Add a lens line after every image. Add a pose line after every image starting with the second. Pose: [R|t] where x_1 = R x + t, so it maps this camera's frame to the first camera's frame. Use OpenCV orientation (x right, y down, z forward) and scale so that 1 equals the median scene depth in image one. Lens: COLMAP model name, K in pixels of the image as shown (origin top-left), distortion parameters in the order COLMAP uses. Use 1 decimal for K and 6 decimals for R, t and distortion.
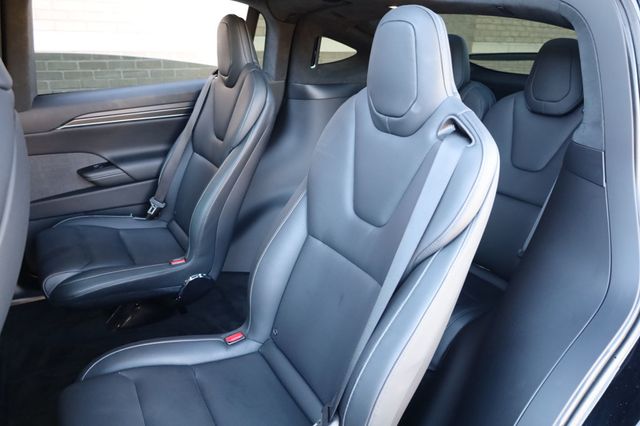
lens RADIAL K [[437.9, 0, 320.3], [0, 437.9, 211.0], [0, 0, 1]] dist [0.002139, -0.000619]
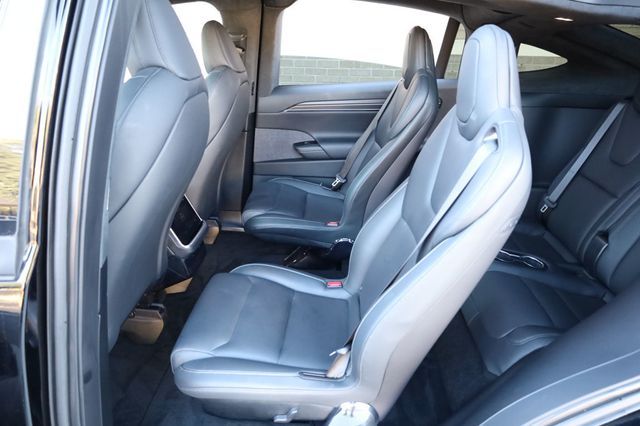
lens RADIAL K [[437.9, 0, 320.6], [0, 437.9, 213.0], [0, 0, 1]] dist [0.002139, -0.000619]
pose [[0.823790, 0.211730, -0.525871, 0.262501], [-0.209510, 0.975668, 0.064628, 0.008848], [0.526760, 0.056936, 0.848105, -0.073076]]
